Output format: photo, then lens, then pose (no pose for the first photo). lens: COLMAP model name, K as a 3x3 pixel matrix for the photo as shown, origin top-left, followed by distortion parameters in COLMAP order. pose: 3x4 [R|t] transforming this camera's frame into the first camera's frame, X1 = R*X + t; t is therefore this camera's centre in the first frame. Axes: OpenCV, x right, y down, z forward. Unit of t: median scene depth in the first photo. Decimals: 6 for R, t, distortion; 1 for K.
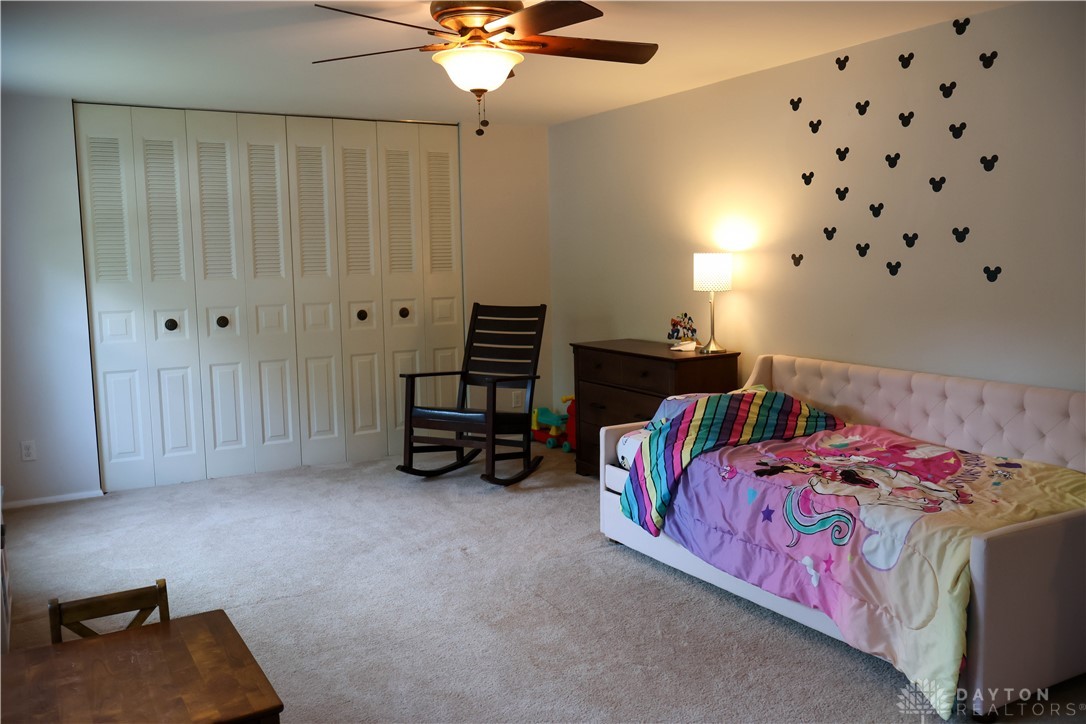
lens RADIAL K [[890.1, 0, 543.0], [0, 890.1, 362.0], [0, 0, 1]] dist [-0.016578, -0.005923]
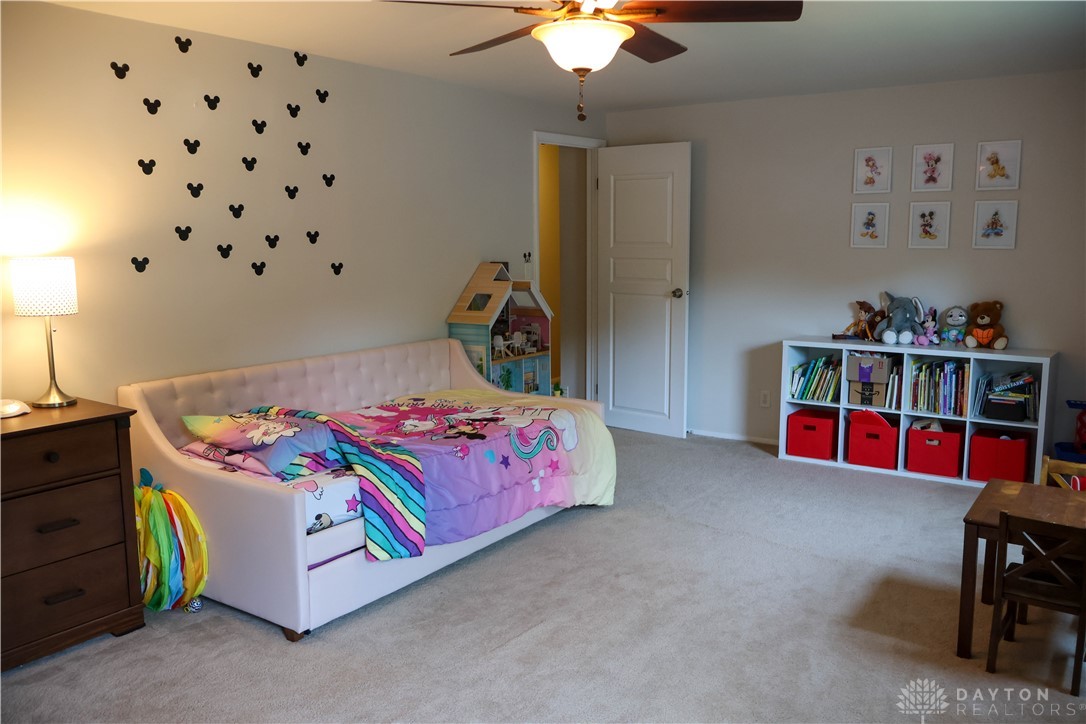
lens RADIAL K [[897.4, 0, 543.0], [0, 897.4, 362.0], [0, 0, 1]] dist [0.002636, 0.000900]
pose [[-0.424743, -0.112725, 0.898269, -0.692043], [0.122017, 0.976036, 0.180179, -0.144629], [-0.897054, 0.186134, -0.400810, 1.121688]]
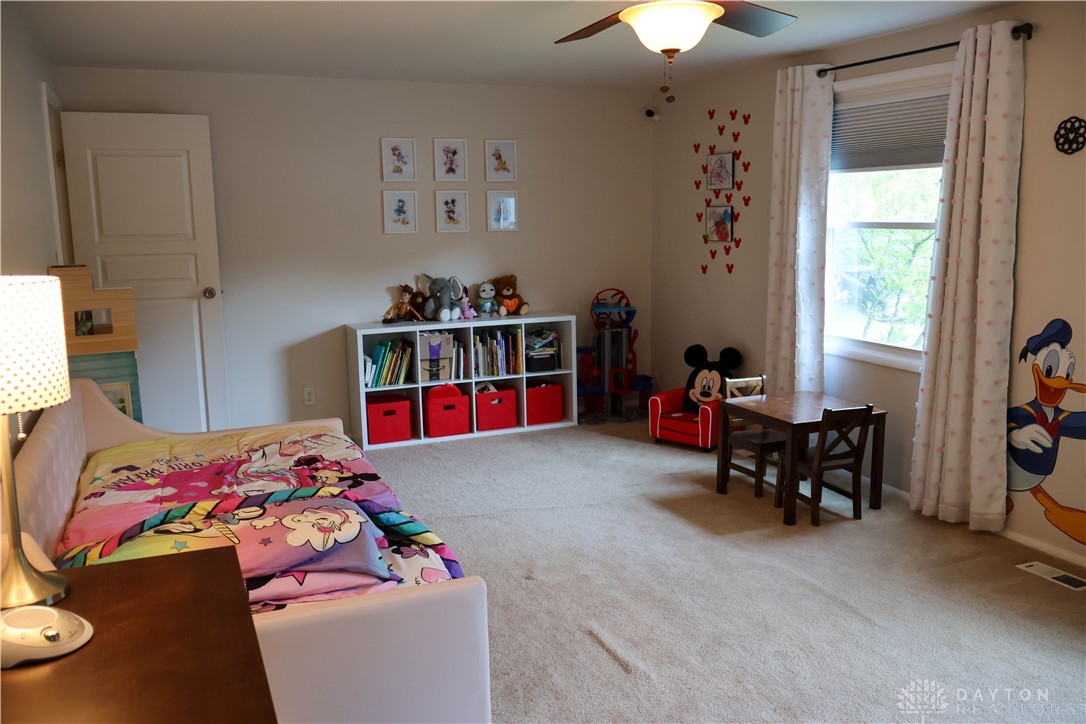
lens RADIAL K [[905.8, 0, 543.0], [0, 905.8, 362.0], [0, 0, 1]] dist [0.002843, 0.002164]
pose [[-0.993495, 0.013715, 0.113051, -0.034145], [0.045179, 0.958724, 0.280727, -0.207221], [-0.104534, 0.284008, -0.953107, 1.513284]]
